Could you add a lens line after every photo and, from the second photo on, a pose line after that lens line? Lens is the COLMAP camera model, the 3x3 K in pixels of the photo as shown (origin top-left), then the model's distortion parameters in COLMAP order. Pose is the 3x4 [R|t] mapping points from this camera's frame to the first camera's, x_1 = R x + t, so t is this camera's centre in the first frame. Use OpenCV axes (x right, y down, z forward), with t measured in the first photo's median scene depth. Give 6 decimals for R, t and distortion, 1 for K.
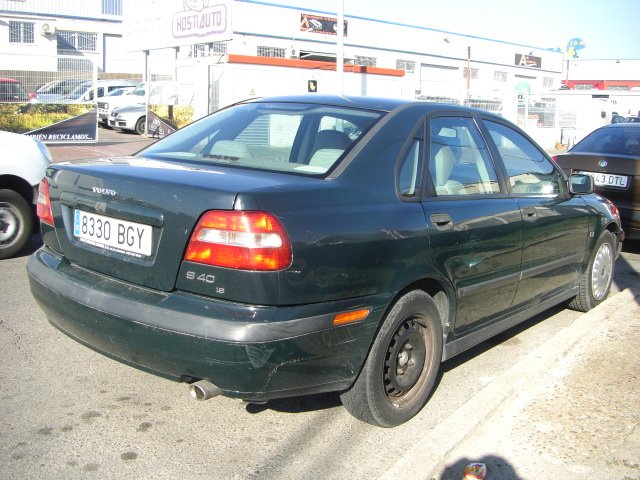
lens RADIAL K [[733.2, 0, 320.0], [0, 733.2, 240.0], [0, 0, 1]] dist [-0.191065, 0.148187]
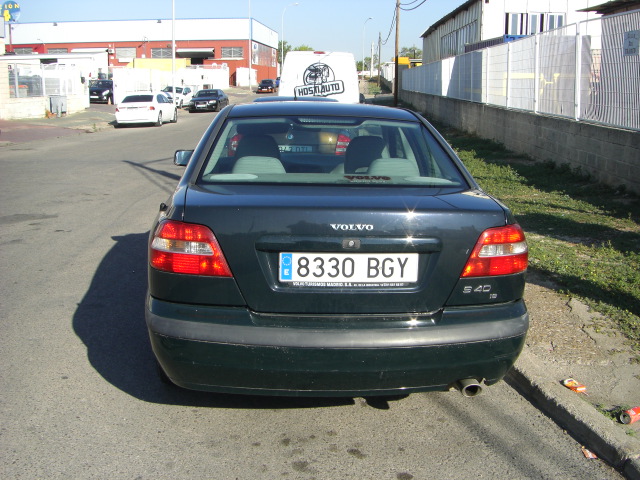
lens RADIAL K [[733.2, 0, 320.0], [0, 733.2, 240.0], [0, 0, 1]] dist [-0.191065, 0.148187]
pose [[0.712541, -0.169925, 0.680743, -0.938818], [0.132958, 0.985352, 0.106792, -0.151618], [-0.688918, 0.014417, 0.724696, 0.305847]]
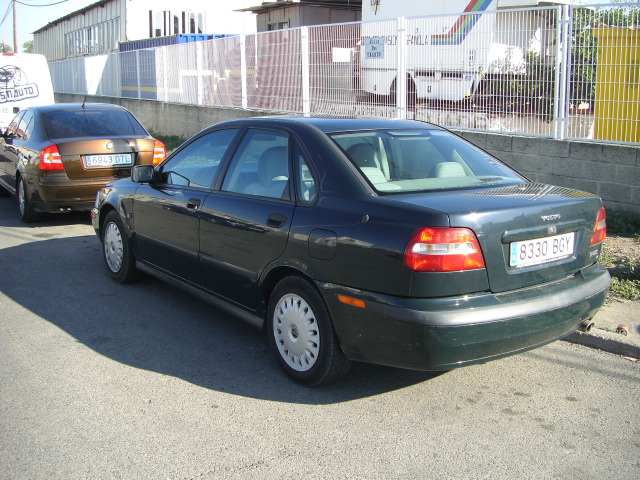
lens RADIAL K [[733.2, 0, 320.0], [0, 733.2, 240.0], [0, 0, 1]] dist [-0.191065, 0.148187]
pose [[0.222489, -0.236136, 0.945906, -1.507213], [0.166075, 0.965224, 0.201896, -0.332502], [-0.960686, 0.112171, 0.253968, 1.012547]]
